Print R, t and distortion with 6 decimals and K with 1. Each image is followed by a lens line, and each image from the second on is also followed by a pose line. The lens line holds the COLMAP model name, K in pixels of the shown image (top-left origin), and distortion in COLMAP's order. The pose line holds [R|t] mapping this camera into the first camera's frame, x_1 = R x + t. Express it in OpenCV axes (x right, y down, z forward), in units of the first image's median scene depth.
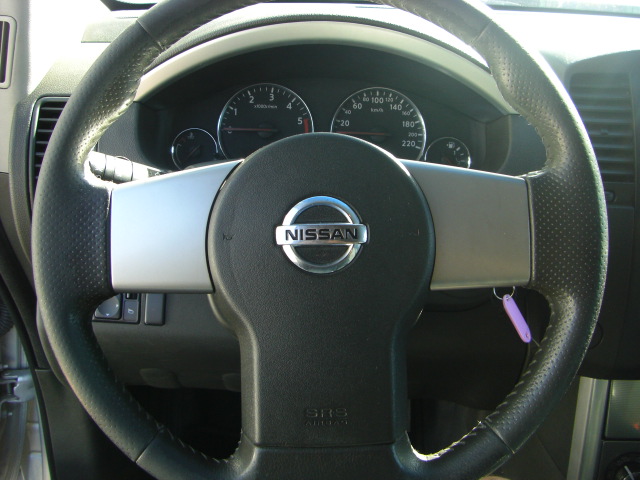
lens RADIAL K [[723.0, 0, 307.0], [0, 723.0, 197.2], [0, 0, 1]] dist [-0.201039, 0.179672]
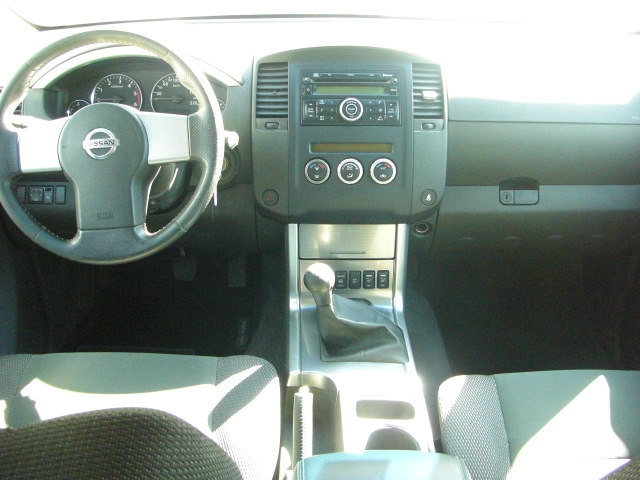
lens RADIAL K [[723.0, 0, 307.0], [0, 723.0, 197.2], [0, 0, 1]] dist [-0.201039, 0.179672]
pose [[0.999215, -0.037004, 0.014111, 0.561257], [0.036088, 0.997522, 0.060392, 0.092597], [-0.016311, -0.059836, 0.998075, -1.205746]]
